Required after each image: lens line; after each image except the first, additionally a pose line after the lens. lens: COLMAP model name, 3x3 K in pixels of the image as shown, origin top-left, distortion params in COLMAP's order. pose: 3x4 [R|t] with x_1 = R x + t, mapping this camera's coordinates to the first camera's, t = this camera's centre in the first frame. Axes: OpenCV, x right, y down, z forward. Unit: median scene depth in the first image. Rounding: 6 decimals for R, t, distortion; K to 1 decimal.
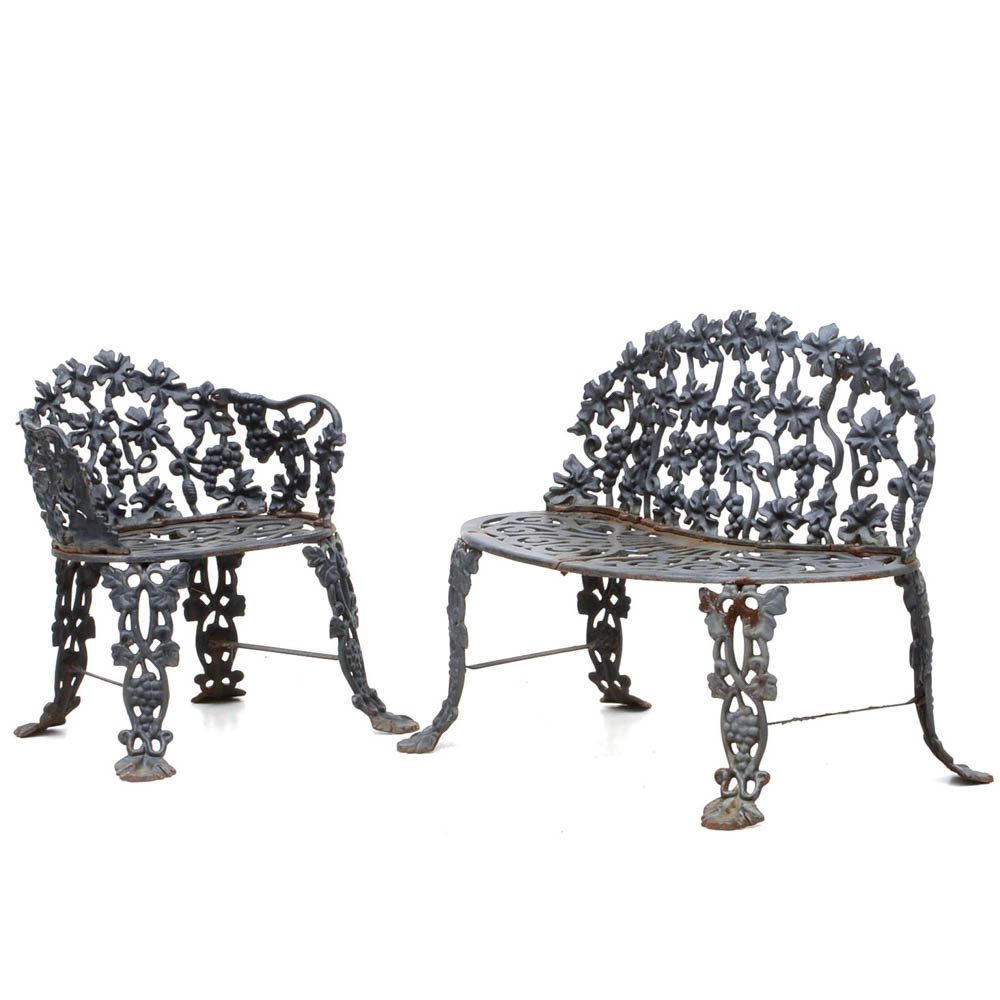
lens RADIAL K [[3228.2, 0, 500.8], [0, 3228.2, 498.7], [0, 0, 1]] dist [-0.250614, 0.000000]
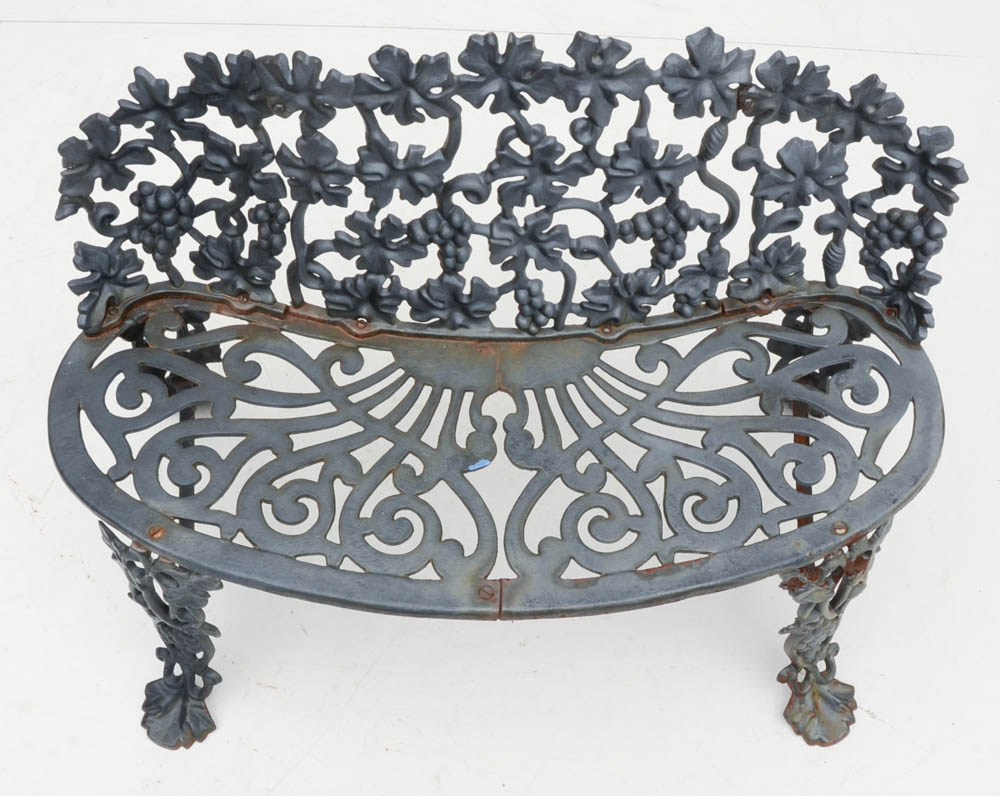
lens RADIAL K [[1224.1, 0, 502.7], [0, 1224.1, 405.0], [0, 0, 1]] dist [-0.144260, 0.000000]
pose [[0.581468, -0.678965, 0.448219, -0.057455], [0.066953, 0.588996, 0.805358, -0.186331], [-0.810809, -0.438280, 0.387942, 0.904856]]
